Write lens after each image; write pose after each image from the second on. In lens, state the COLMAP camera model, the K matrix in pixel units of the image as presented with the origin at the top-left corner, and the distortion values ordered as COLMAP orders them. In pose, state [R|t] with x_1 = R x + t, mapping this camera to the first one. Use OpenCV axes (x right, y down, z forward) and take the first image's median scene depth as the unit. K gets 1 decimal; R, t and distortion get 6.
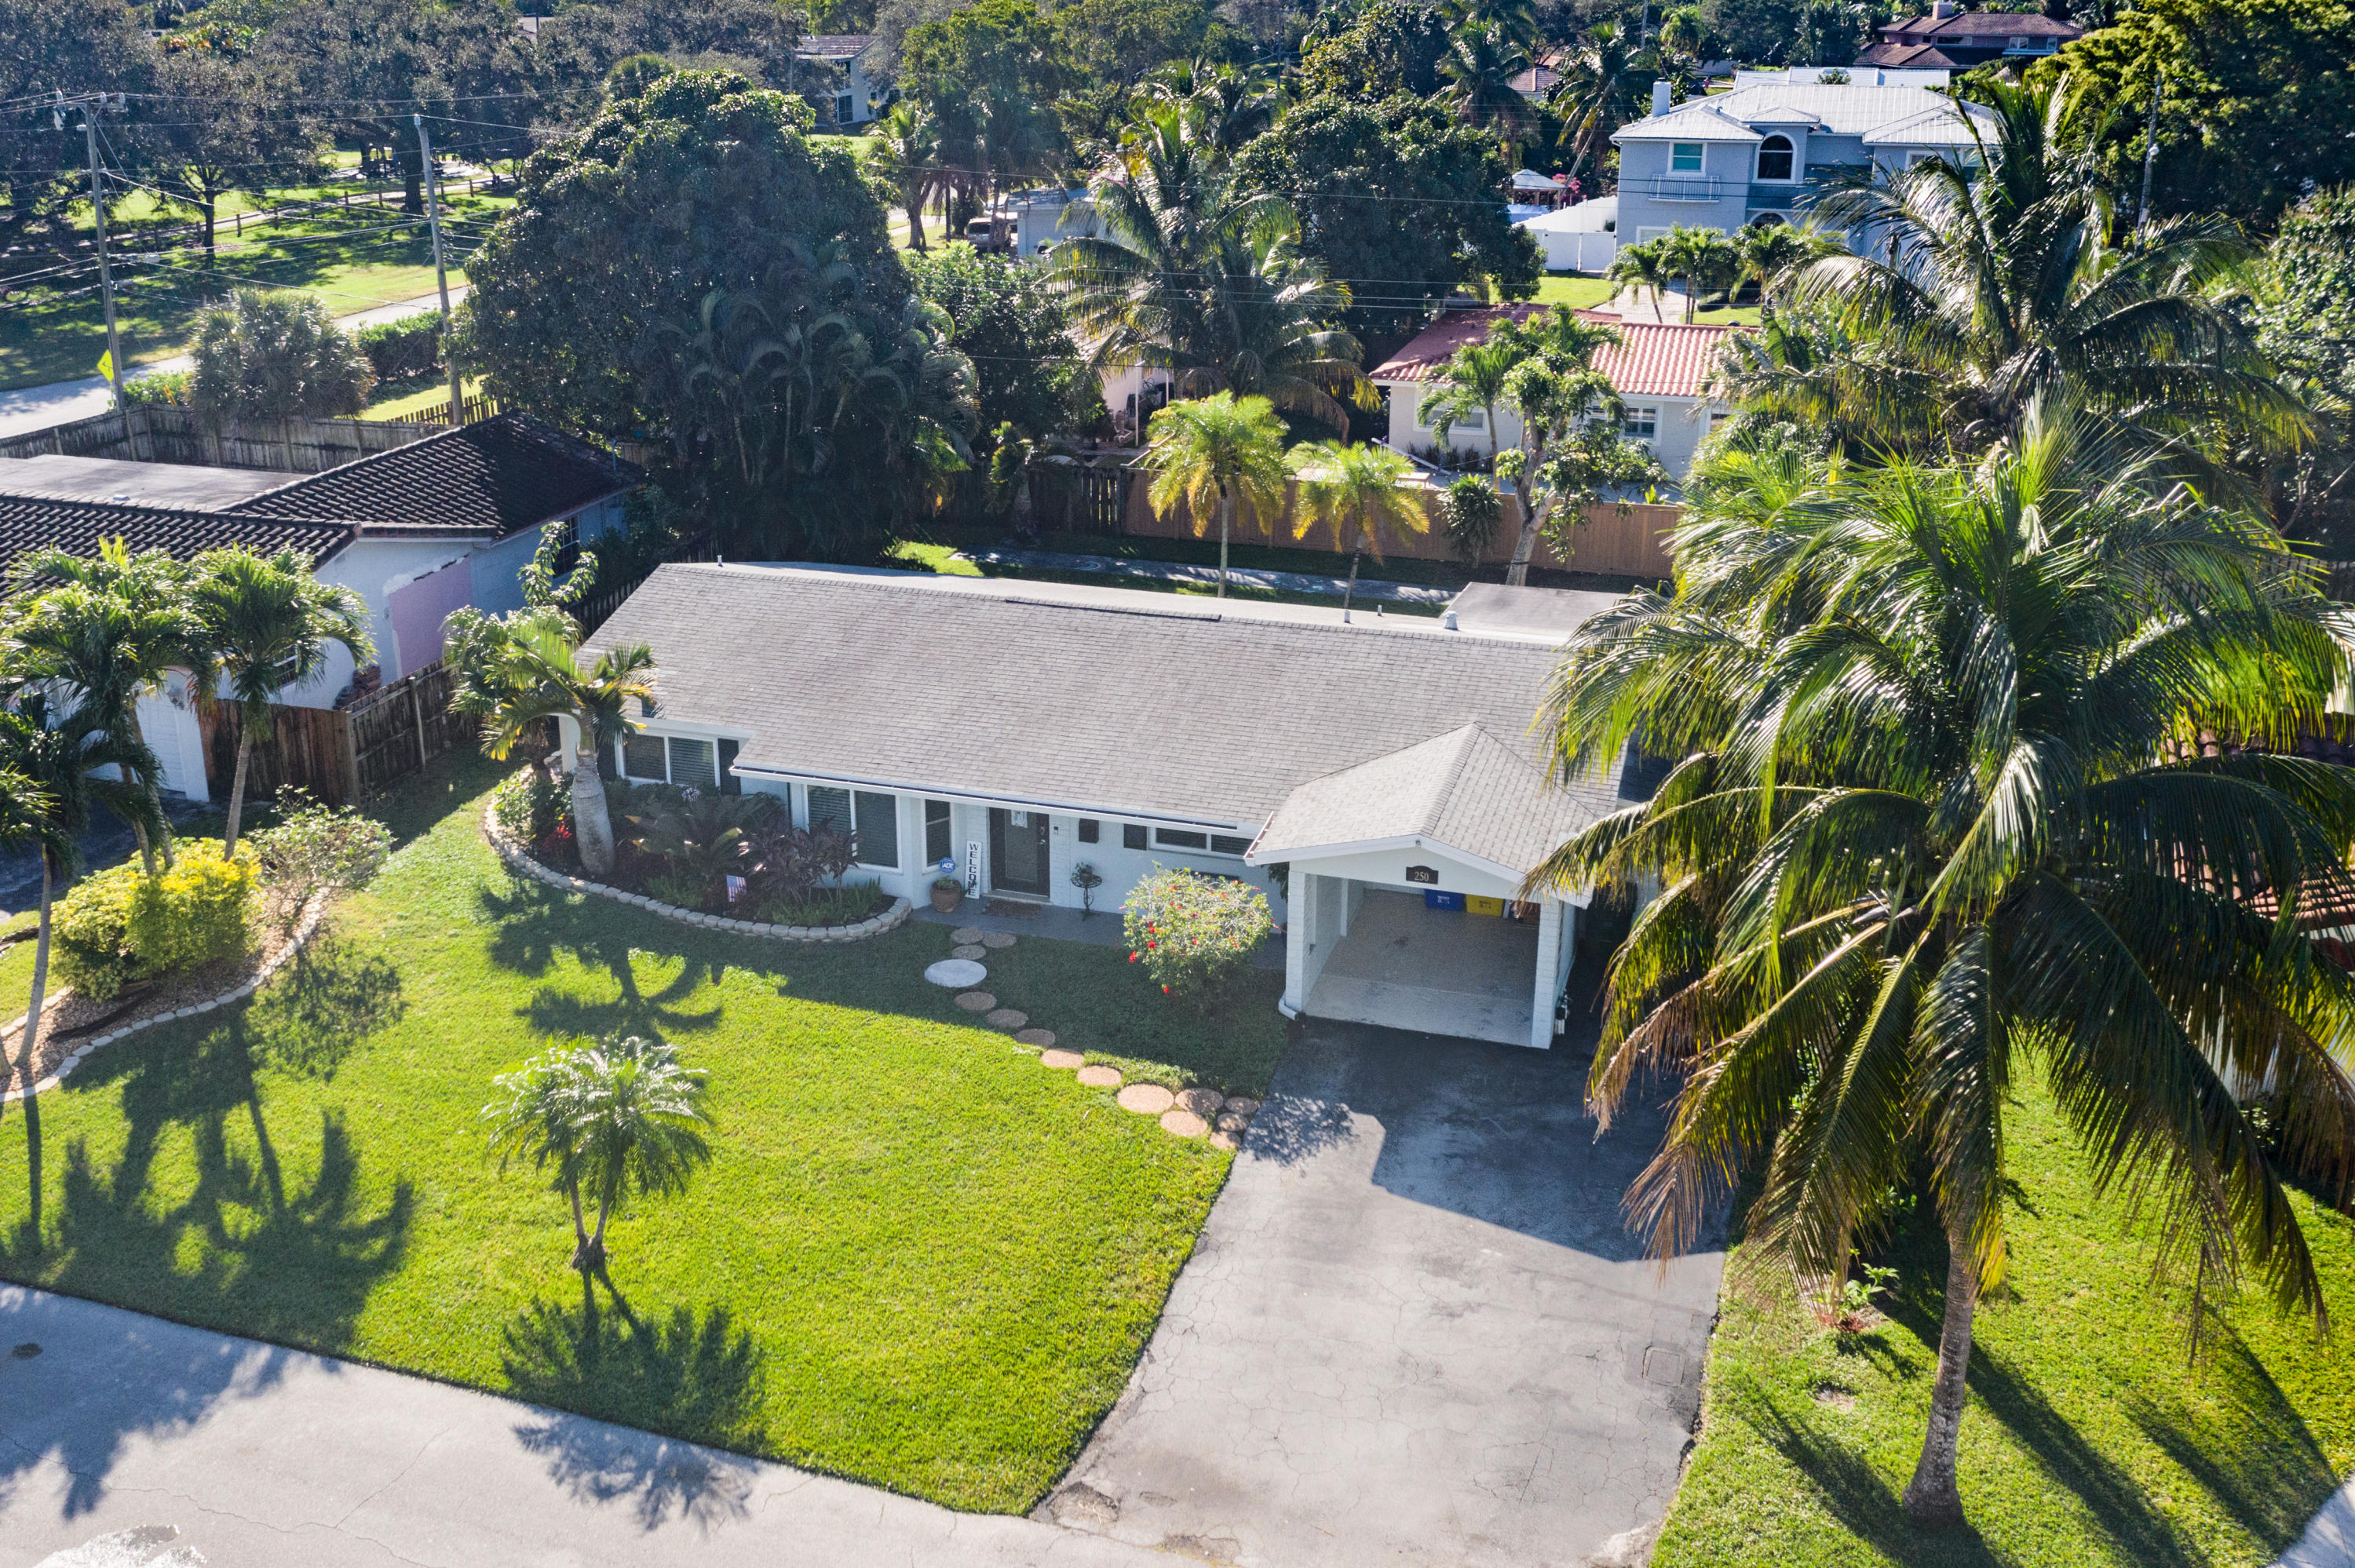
lens RADIAL K [[1969.2, 0, 1087.2], [0, 1969.2, 784.5], [0, 0, 1]] dist [-0.011895, 0.004207]
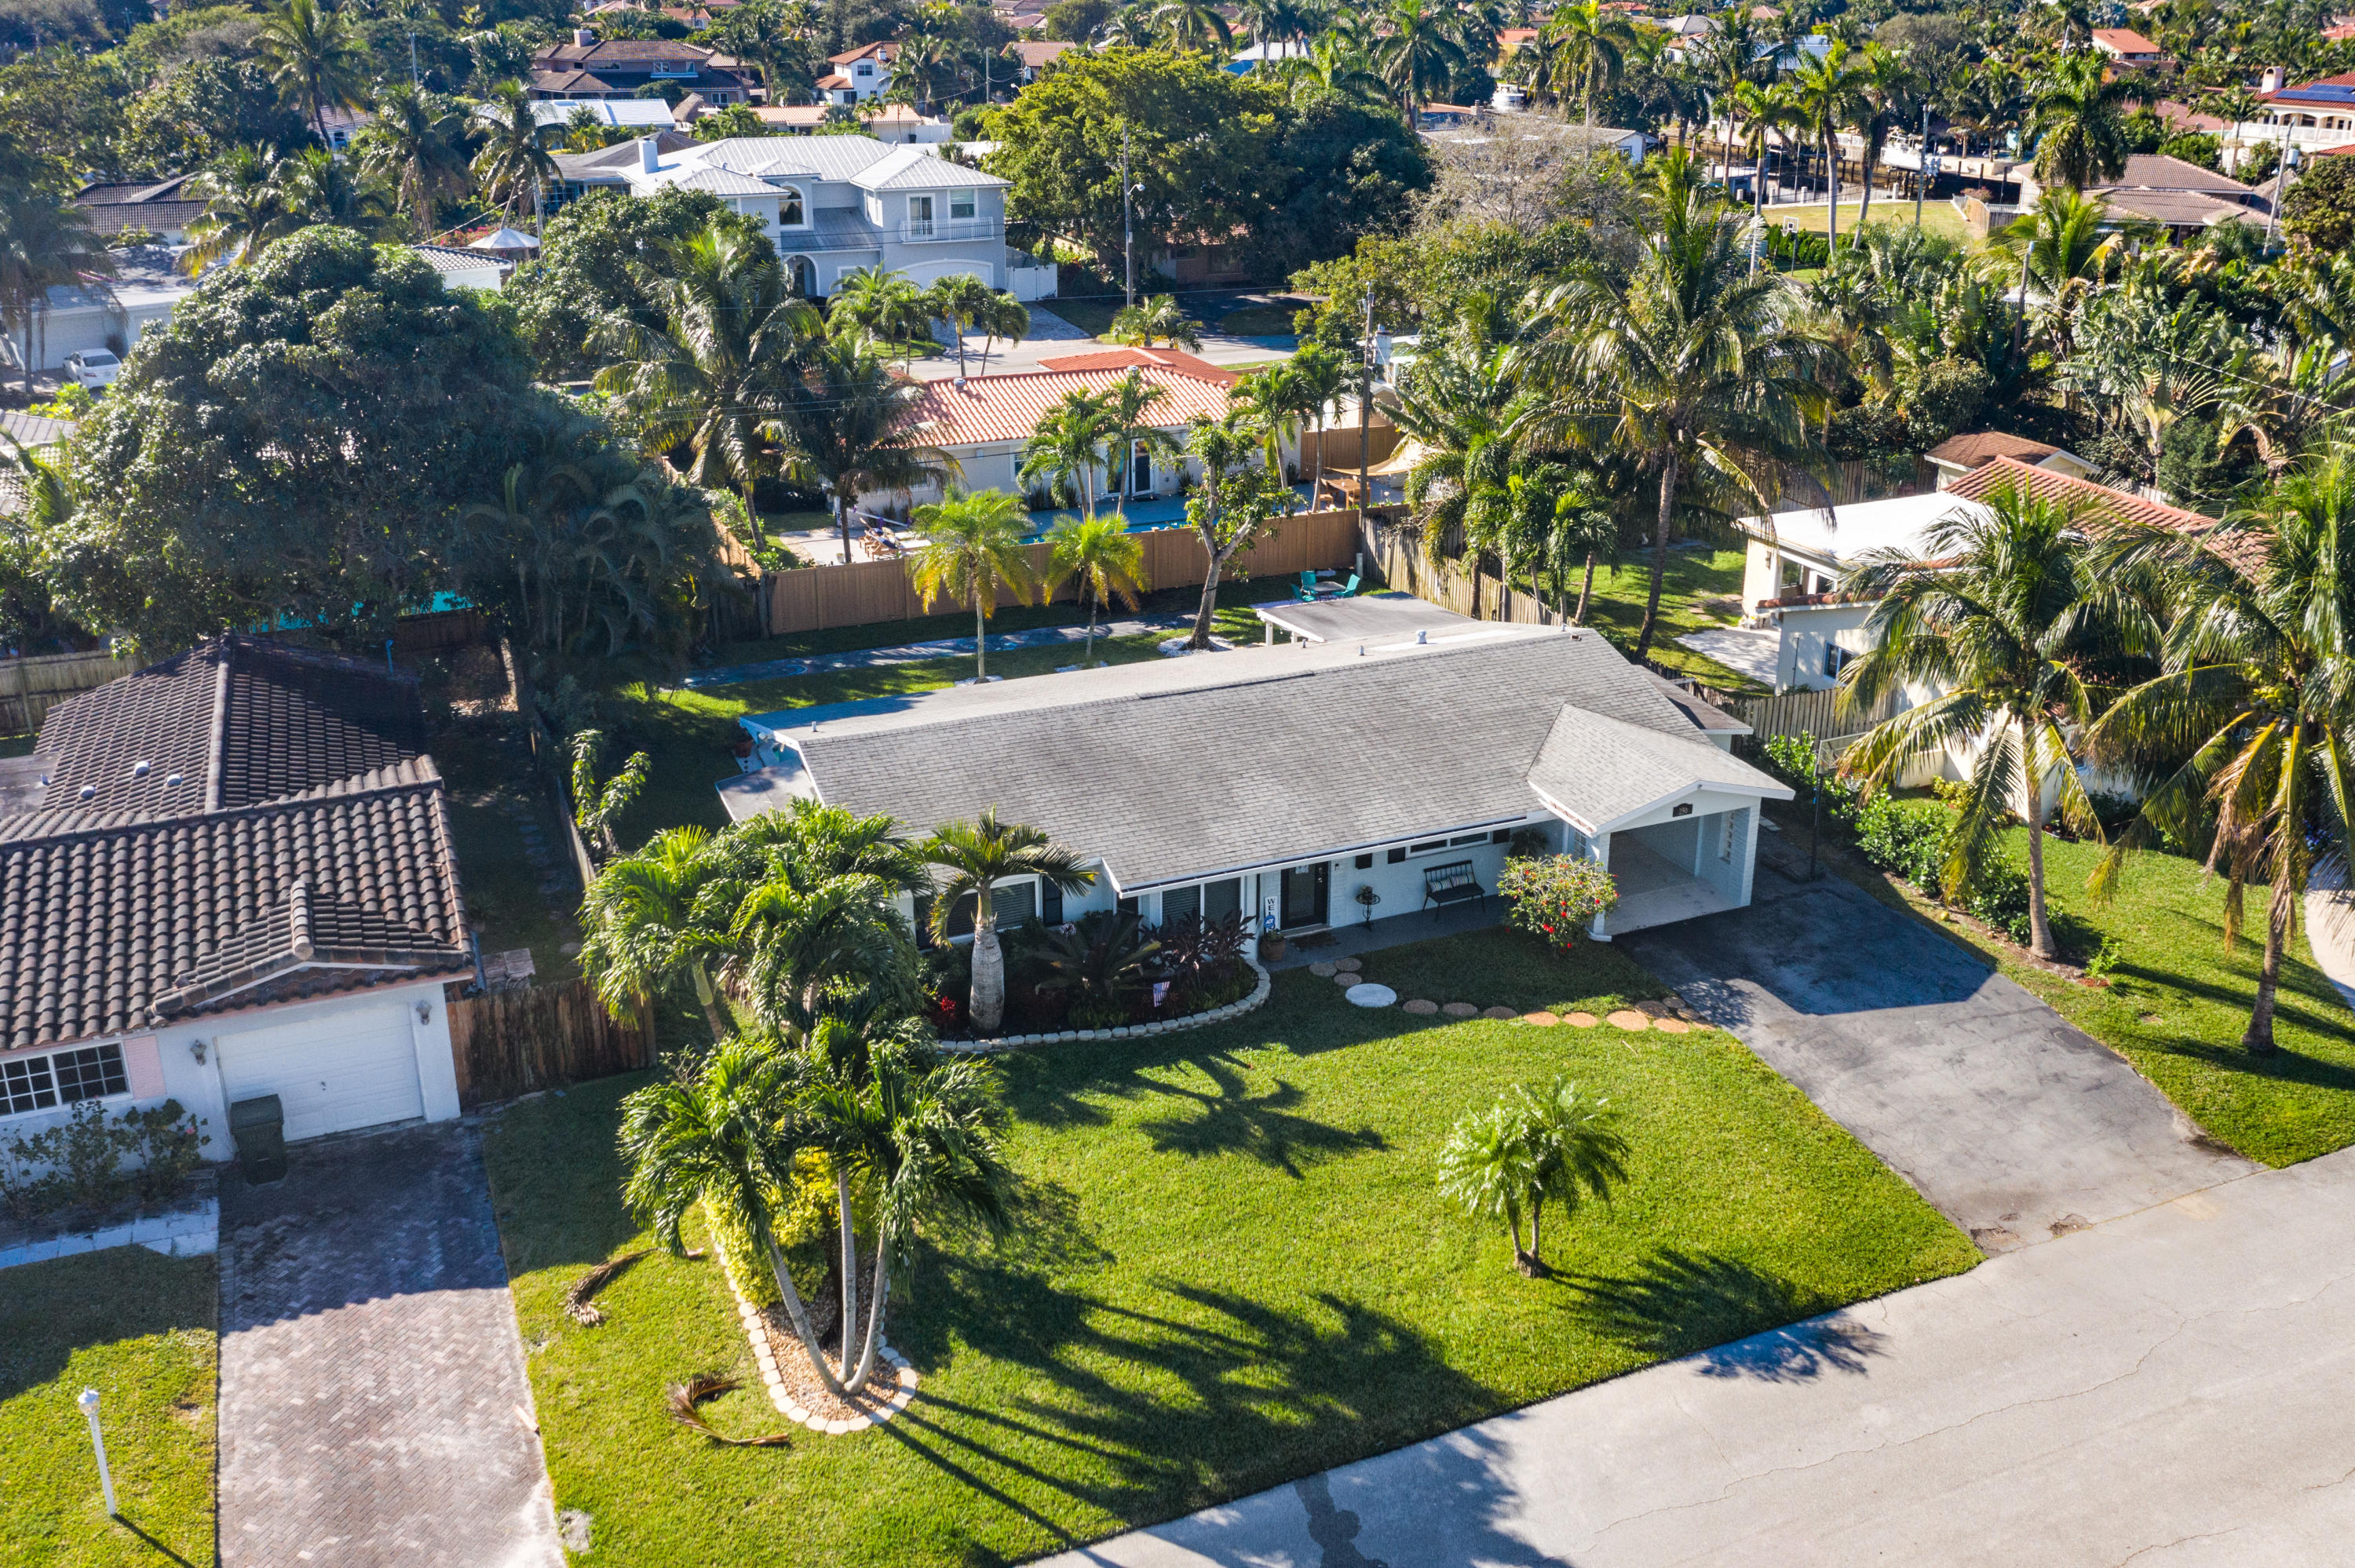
lens RADIAL K [[1906.0, 0, 1177.5], [0, 1906.0, 784.0], [0, 0, 1]] dist [-0.015719, 0.000125]
pose [[0.755010, -0.246015, 0.607813, -0.839464], [0.243737, 0.965826, 0.088158, -0.162108], [-0.608730, 0.081586, 0.789171, 0.143538]]
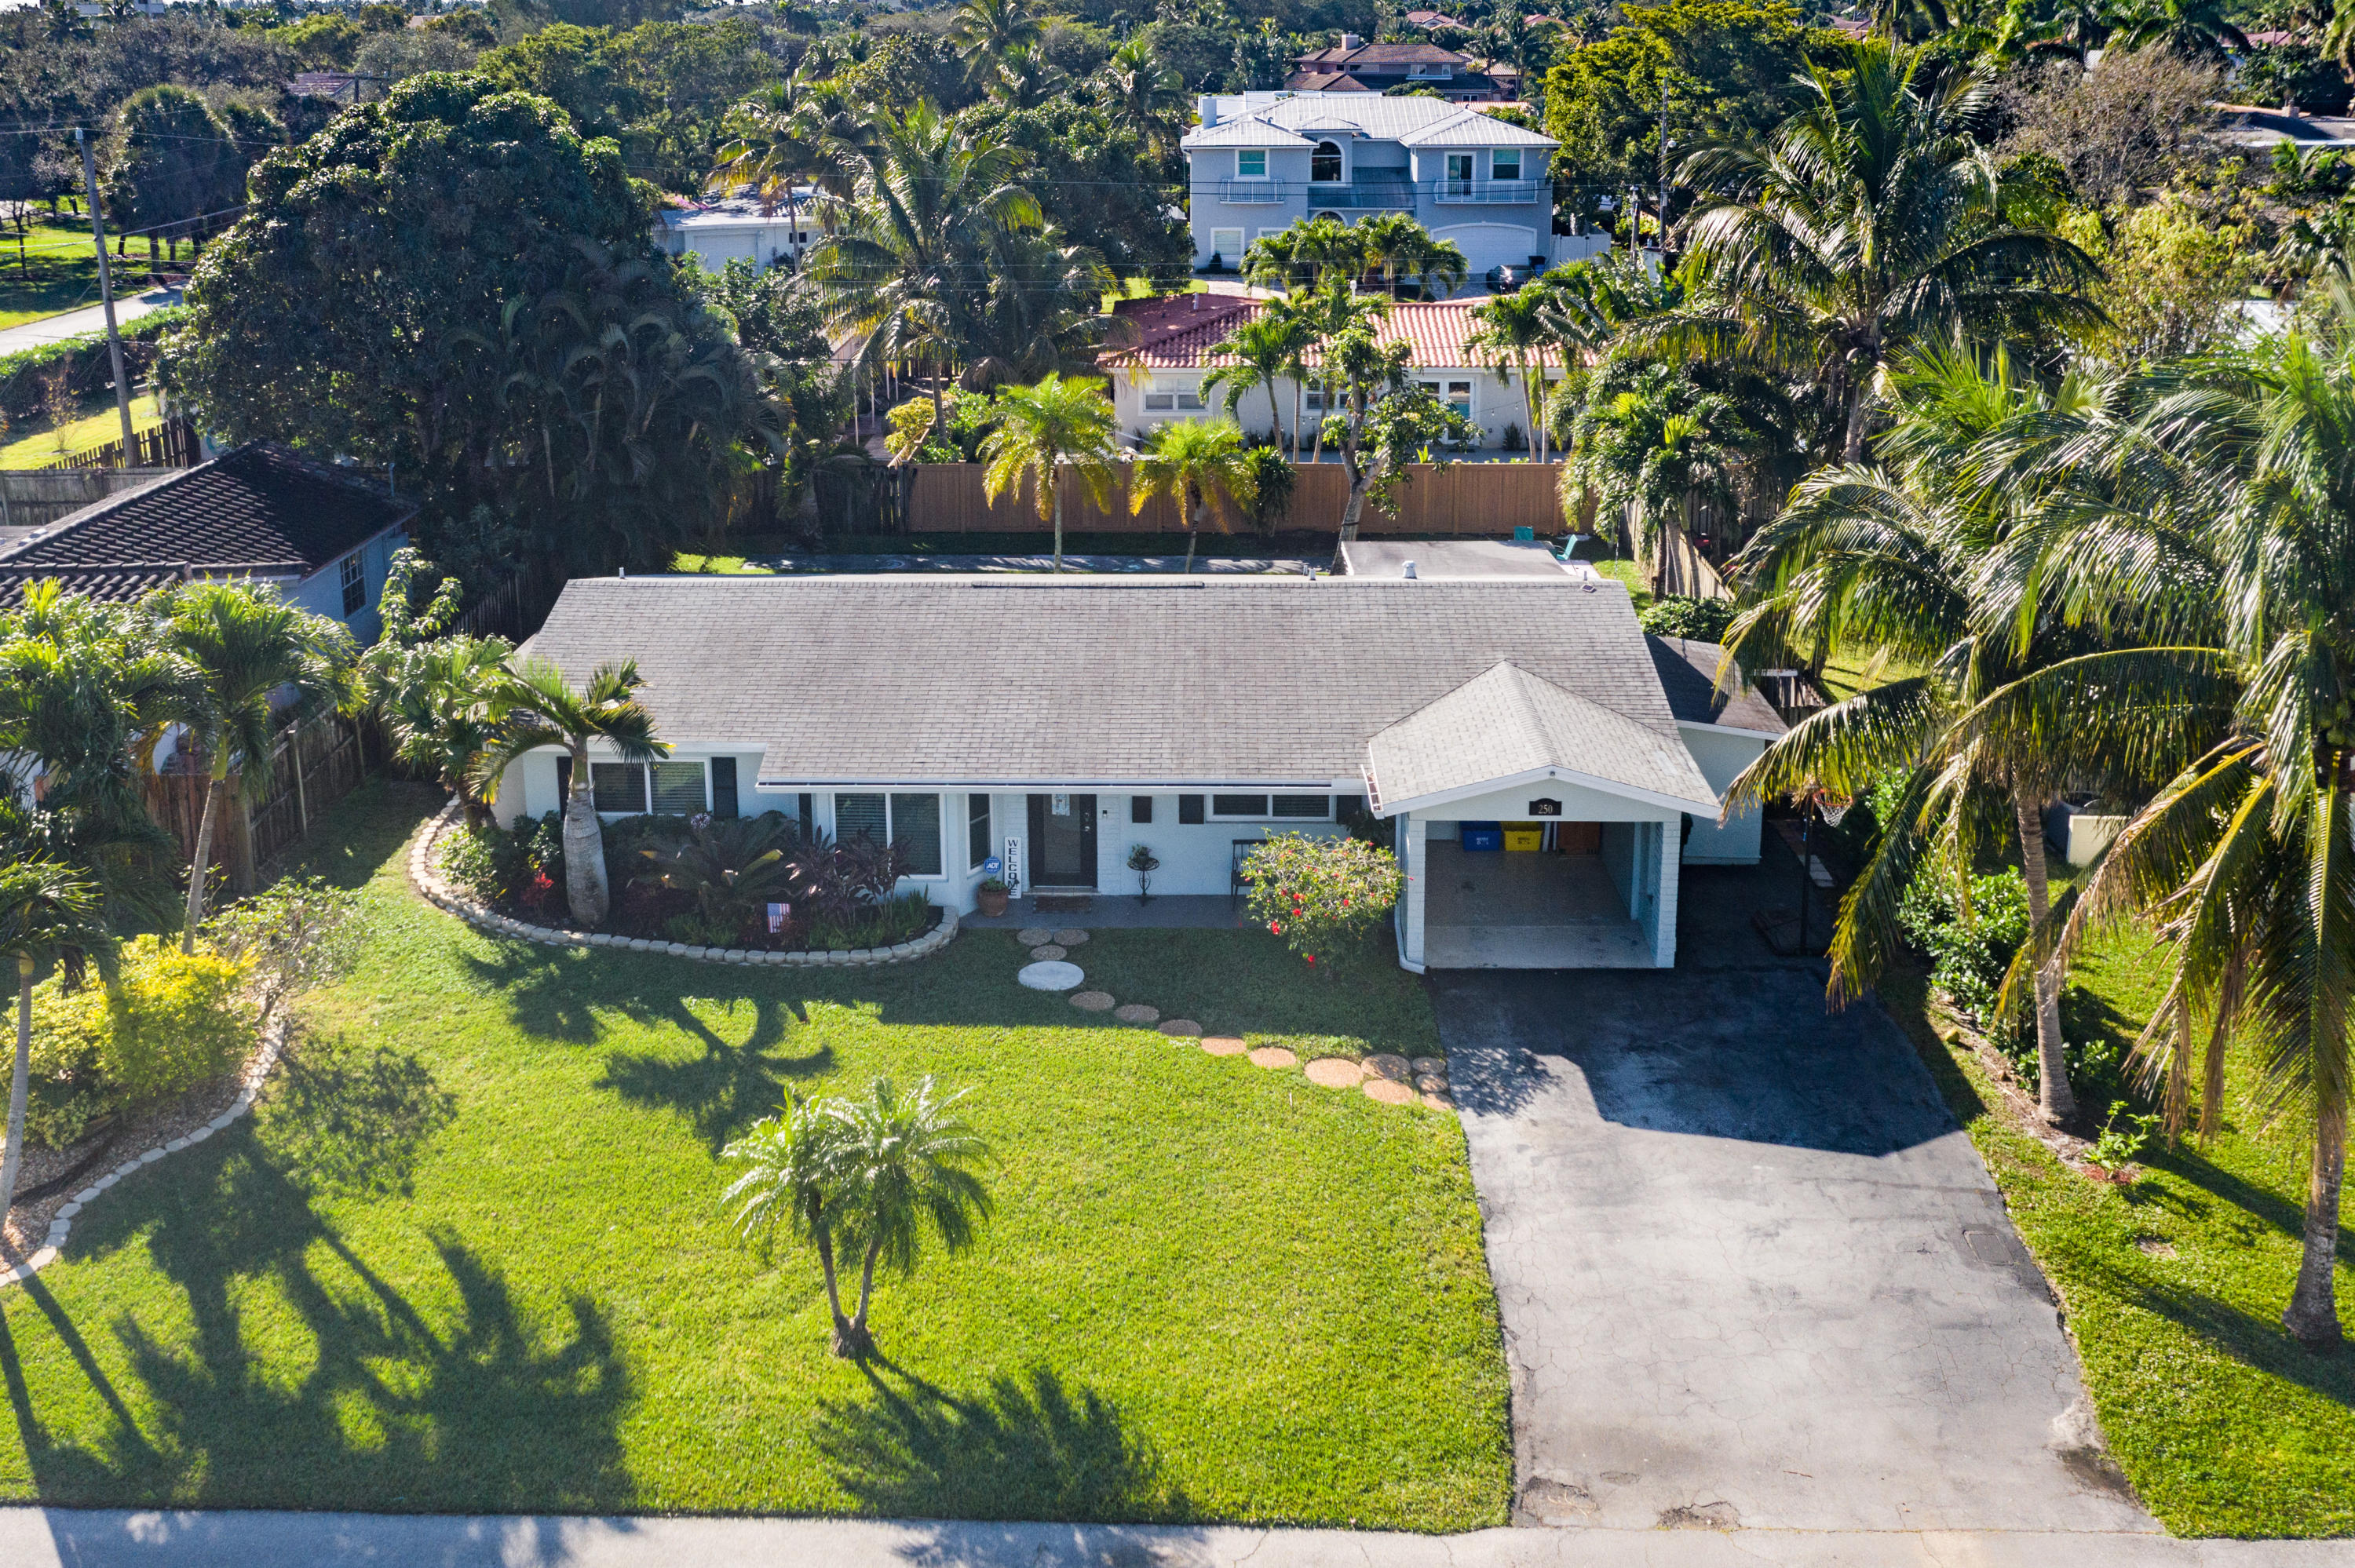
lens RADIAL K [[1969.7, 0, 1114.7], [0, 1969.7, 581.0], [0, 0, 1]] dist [-0.012519, 0.004381]
pose [[0.959308, -0.079225, 0.271021, -0.277400], [0.109011, 0.989330, -0.096656, 0.004526], [-0.260472, 0.122267, 0.957708, 0.080092]]
